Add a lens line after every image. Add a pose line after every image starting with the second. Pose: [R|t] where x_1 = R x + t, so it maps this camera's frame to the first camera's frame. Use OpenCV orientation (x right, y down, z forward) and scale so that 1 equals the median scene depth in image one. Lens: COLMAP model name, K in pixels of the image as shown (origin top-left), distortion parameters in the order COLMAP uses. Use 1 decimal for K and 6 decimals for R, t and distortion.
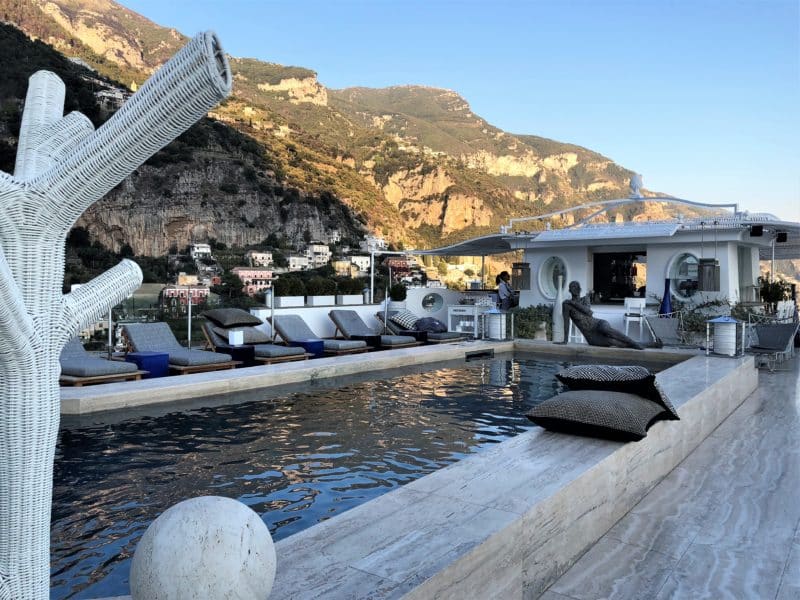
lens RADIAL K [[656.5, 0, 403.0], [0, 656.5, 297.7], [0, 0, 1]] dist [0.036404, -0.021901]
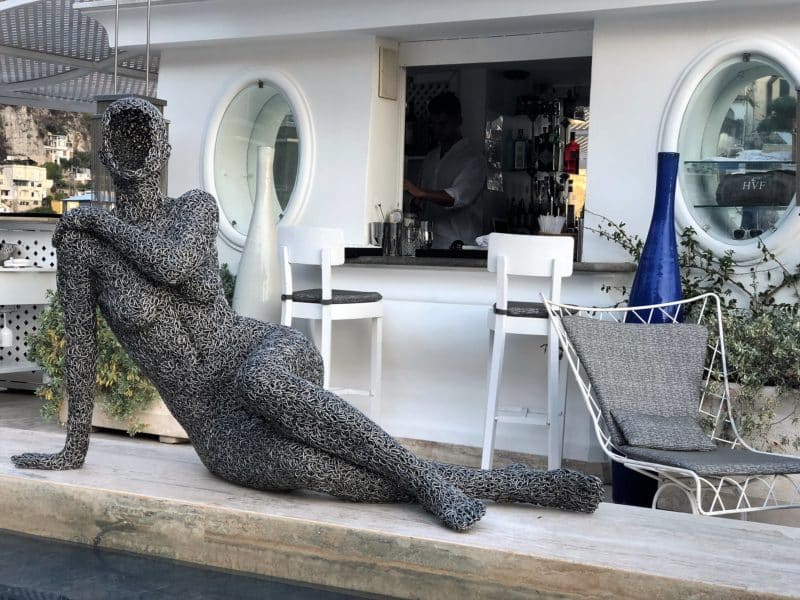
lens RADIAL K [[1305.8, 0, 398.9], [0, 1305.8, 300.8], [0, 0, 1]] dist [0.039138, 0.000000]
pose [[0.988671, 0.017963, 0.149019, 0.217238], [-0.020332, 0.999690, 0.014388, 0.016135], [-0.148714, -0.017255, 0.988730, 0.505983]]
